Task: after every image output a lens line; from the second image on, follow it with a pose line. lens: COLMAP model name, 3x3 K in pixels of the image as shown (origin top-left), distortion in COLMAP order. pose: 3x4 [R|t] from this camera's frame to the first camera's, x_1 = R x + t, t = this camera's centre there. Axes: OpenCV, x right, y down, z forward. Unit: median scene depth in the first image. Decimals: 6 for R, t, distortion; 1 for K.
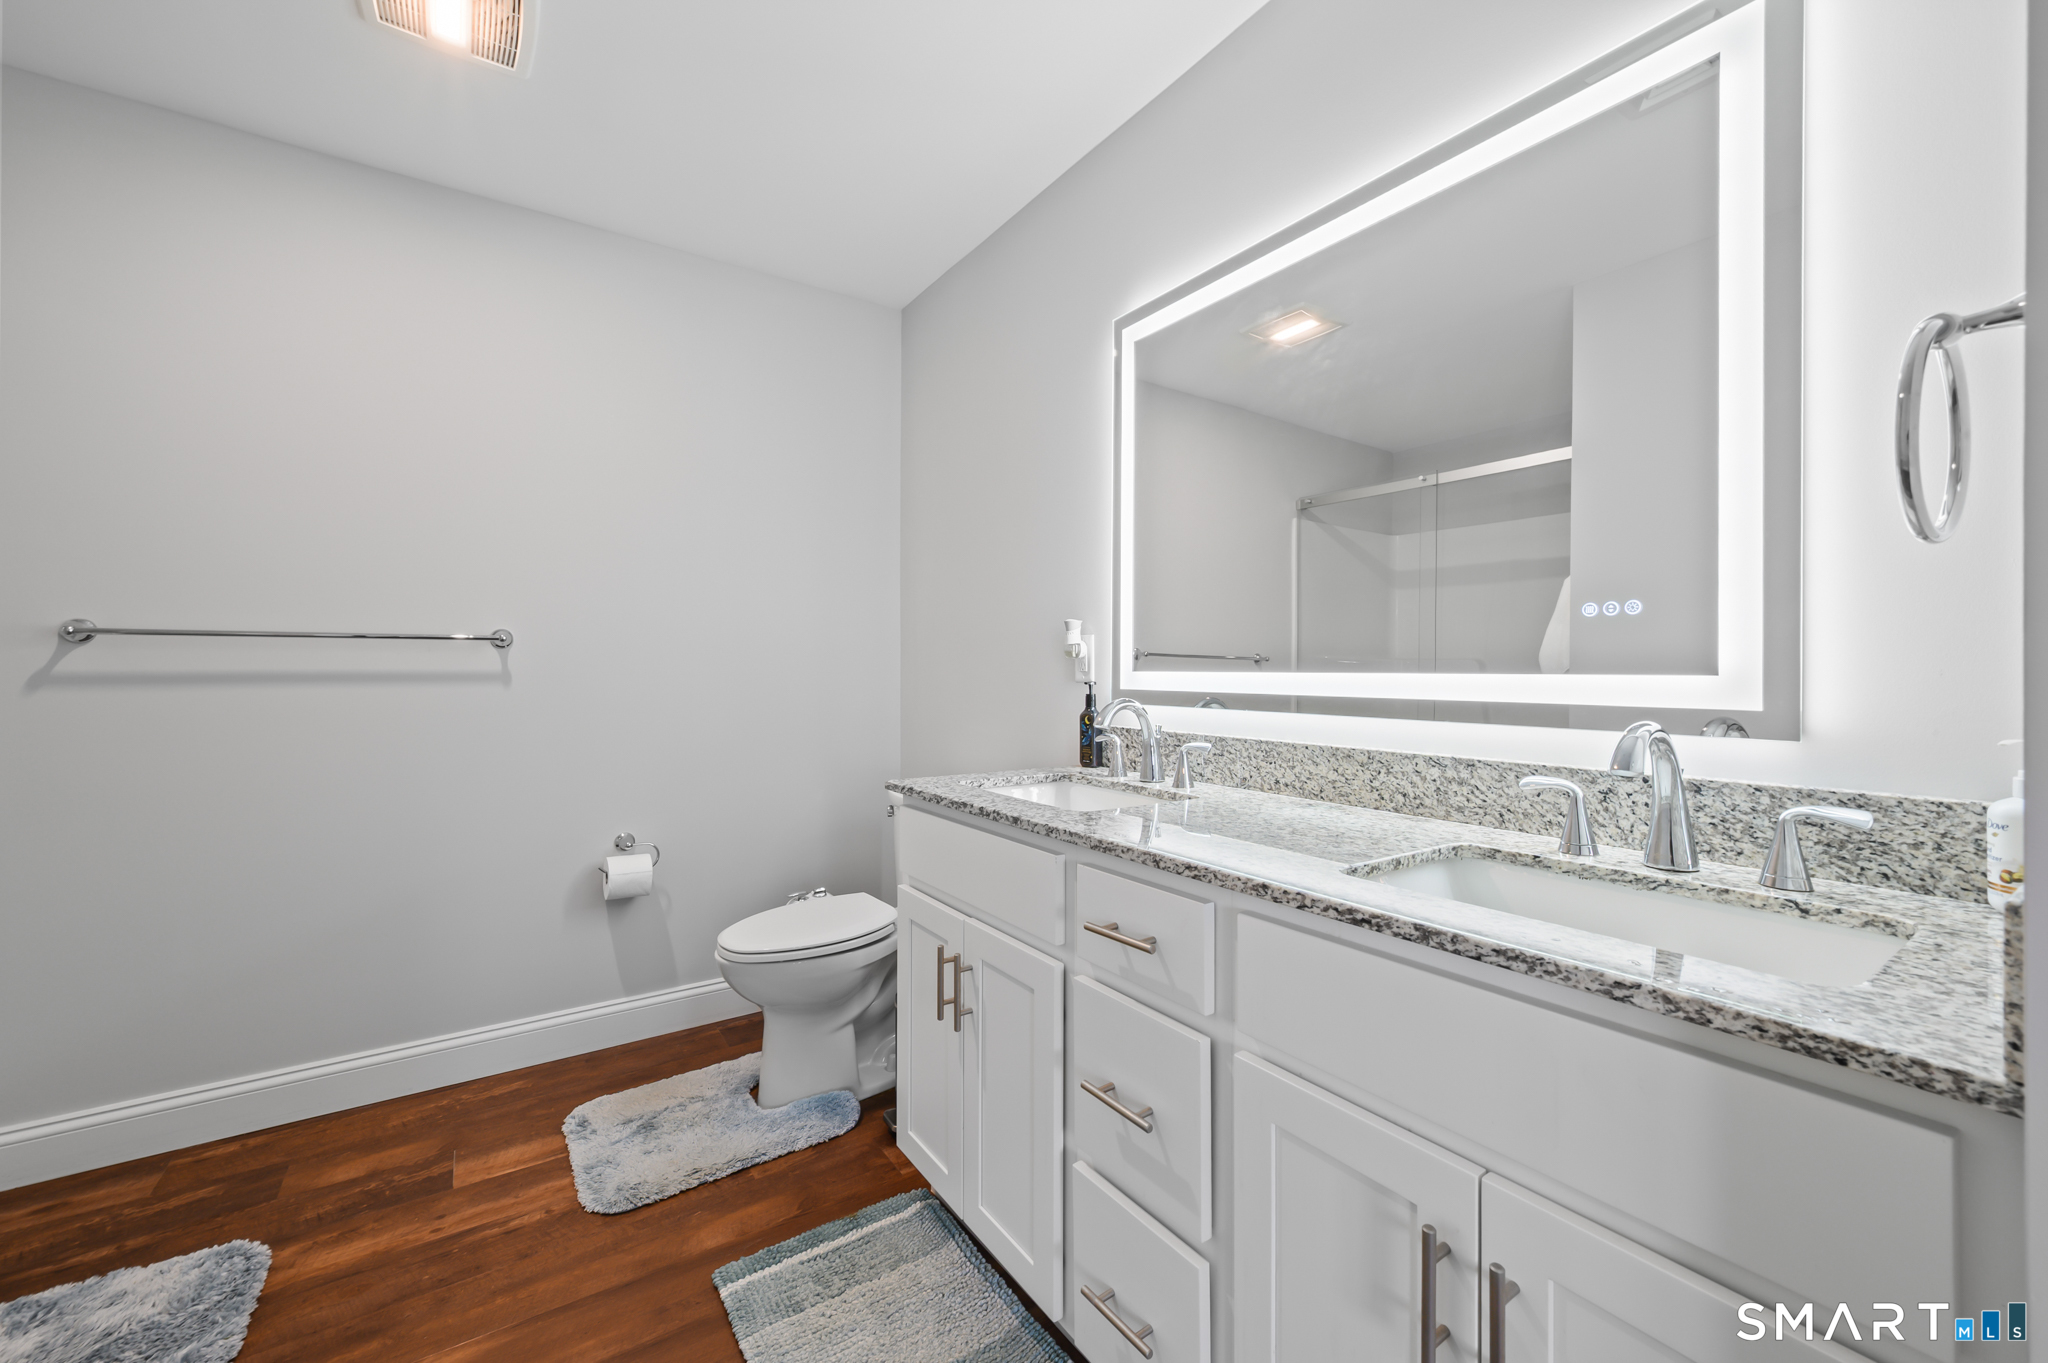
lens RADIAL K [[829.7, 0, 1034.1], [0, 829.7, 672.9], [0, 0, 1]] dist [-0.000473, 0.000028]
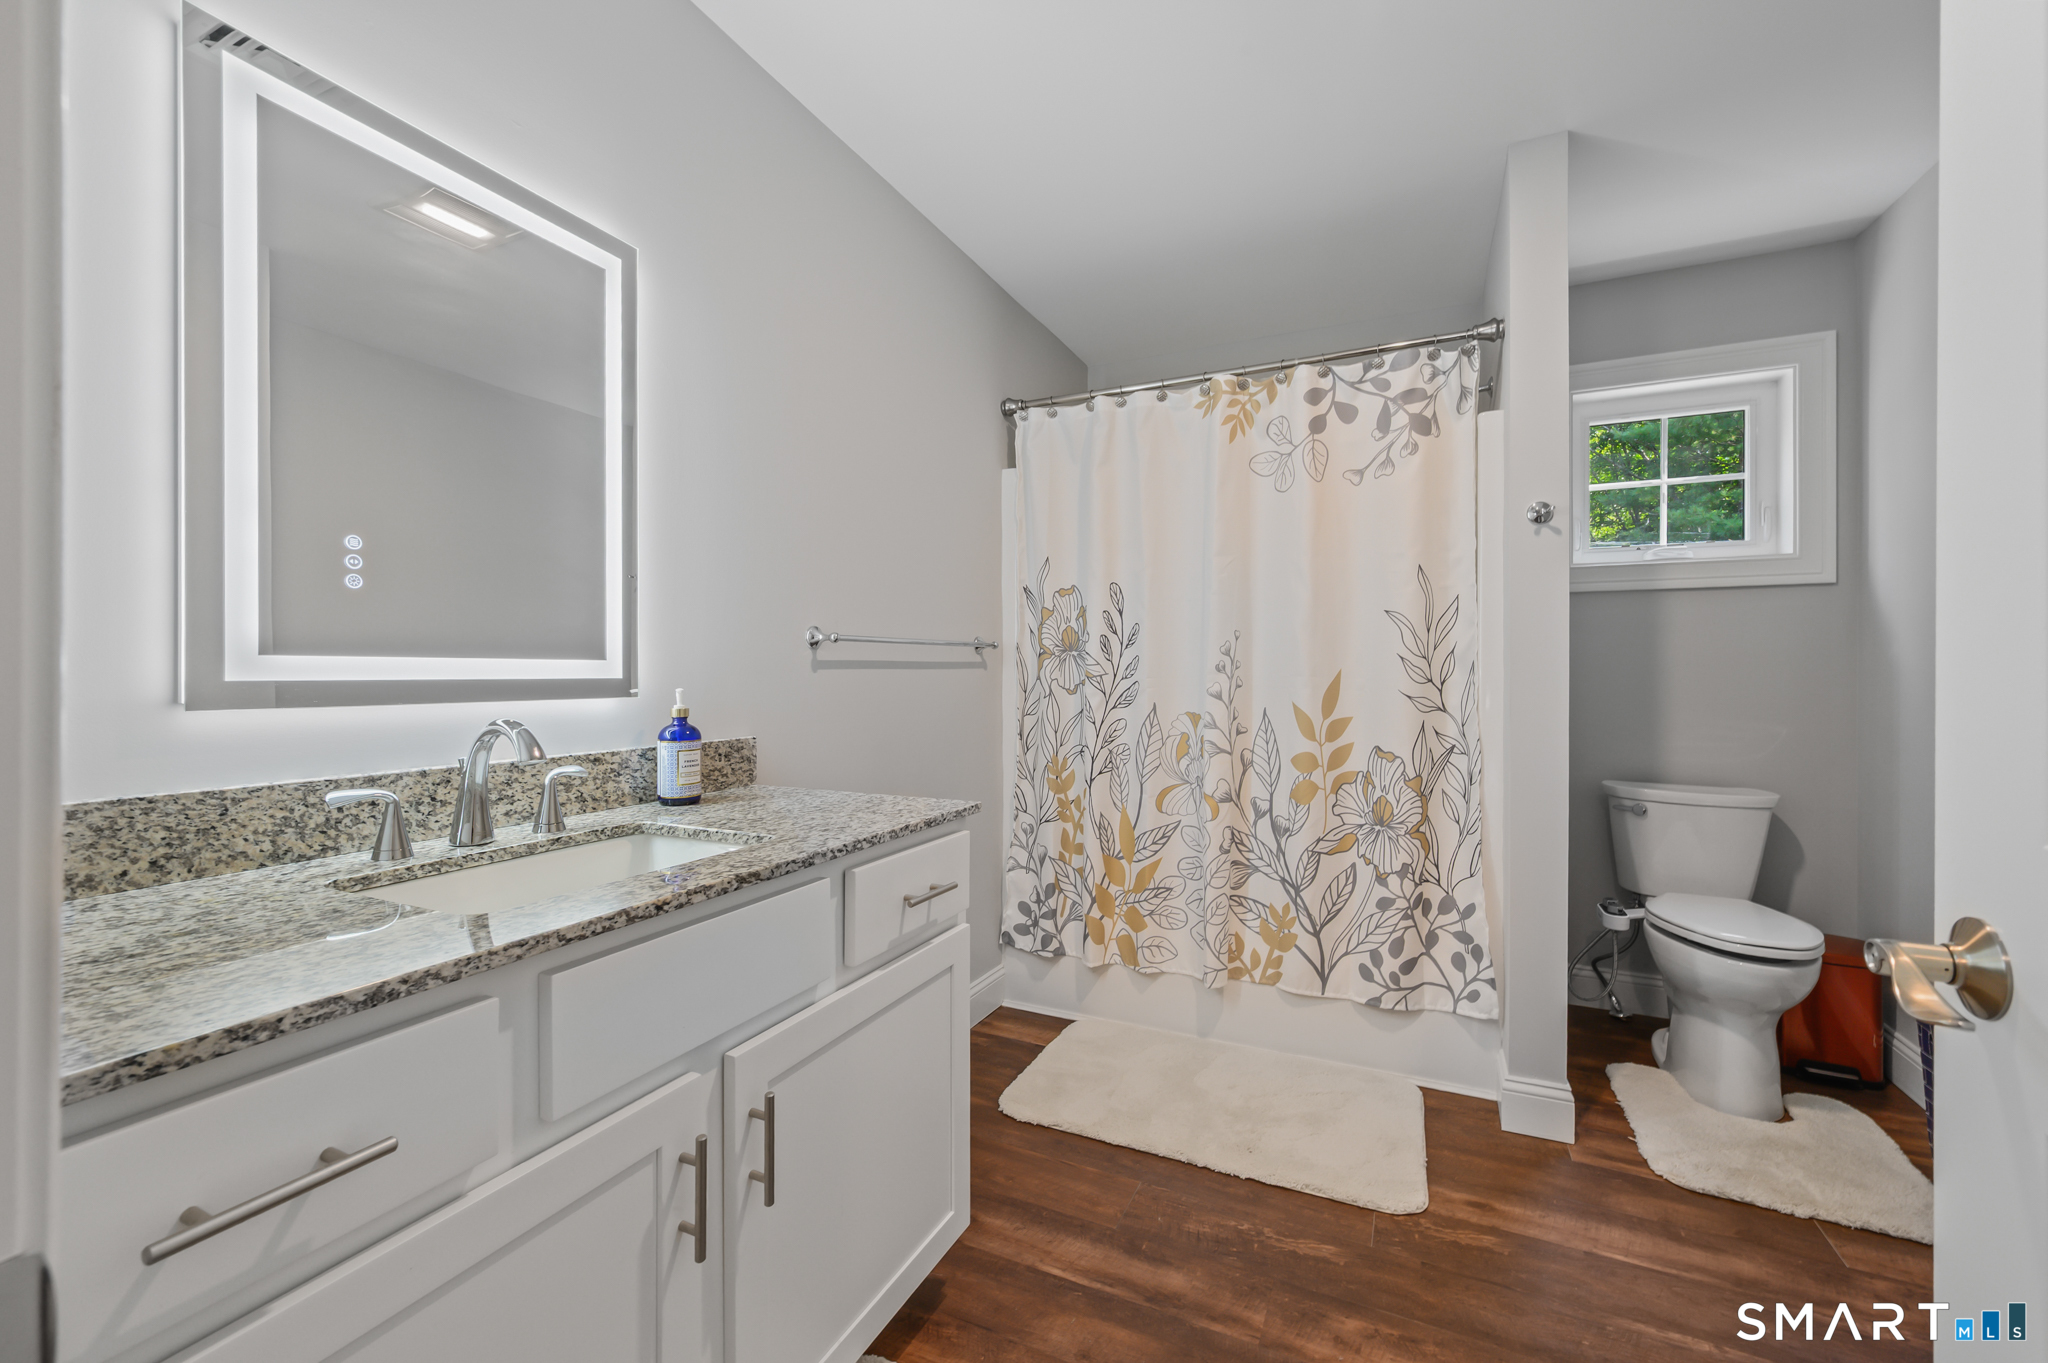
lens RADIAL K [[829.7, 0, 1034.1], [0, 829.7, 672.9], [0, 0, 1]] dist [-0.000473, 0.000028]
pose [[-0.514395, -0.002332, 0.857550, -0.594059], [0.007234, 0.999949, 0.007059, -0.004269], [-0.857523, 0.009835, -0.514351, 0.883688]]
